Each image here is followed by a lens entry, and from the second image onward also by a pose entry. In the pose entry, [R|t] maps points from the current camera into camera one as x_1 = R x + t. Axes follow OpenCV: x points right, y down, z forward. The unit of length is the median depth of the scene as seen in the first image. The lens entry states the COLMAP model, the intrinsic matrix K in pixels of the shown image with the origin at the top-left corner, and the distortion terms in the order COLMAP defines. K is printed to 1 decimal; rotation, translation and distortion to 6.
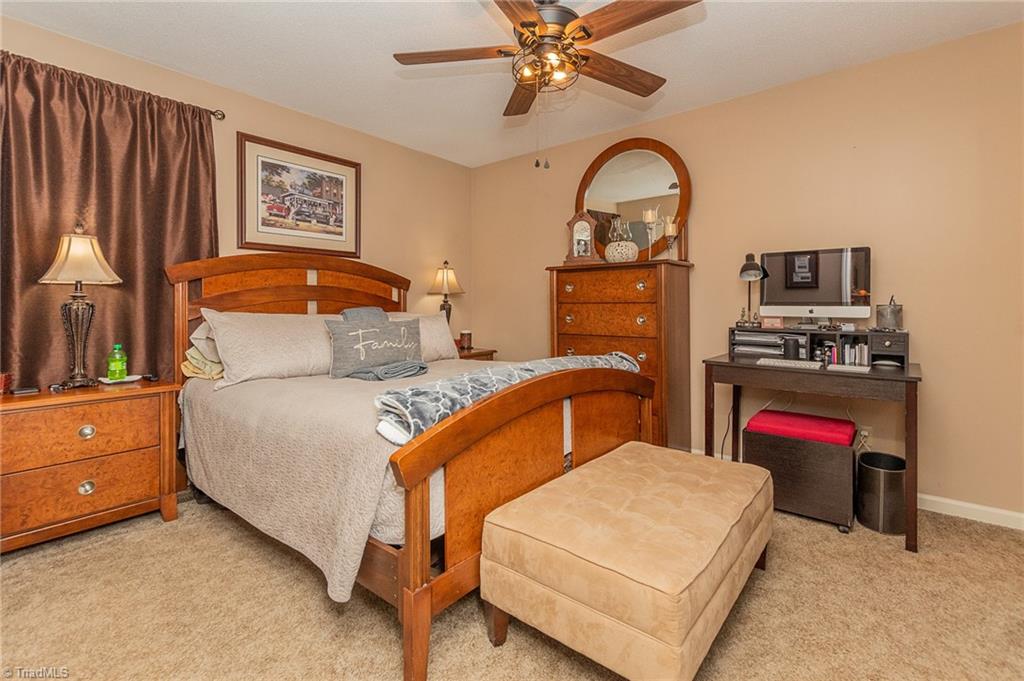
lens RADIAL K [[457.3, 0, 512.2], [0, 457.3, 308.2], [0, 0, 1]] dist [0.002803, 0.000211]
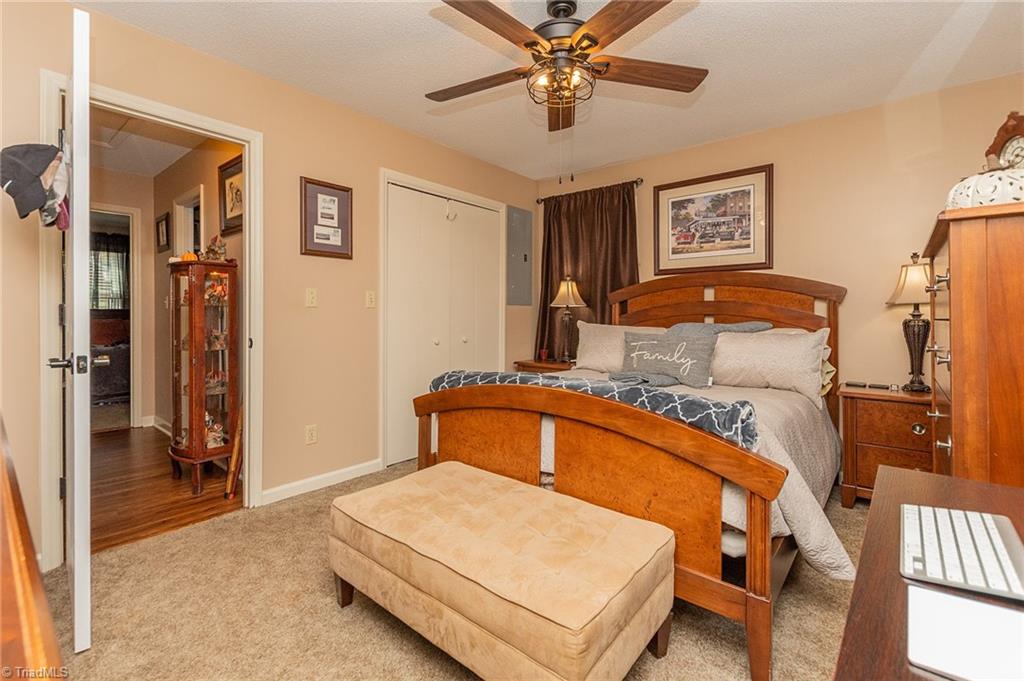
lens RADIAL K [[466.5, 0, 513.6], [0, 466.5, 318.4], [0, 0, 1]] dist [0.001876, 0.000139]
pose [[-0.018515, 0.002737, -0.999825, 0.675360], [-0.014984, 0.999883, 0.003014, -0.005926], [0.999716, 0.015037, -0.018472, 0.570800]]
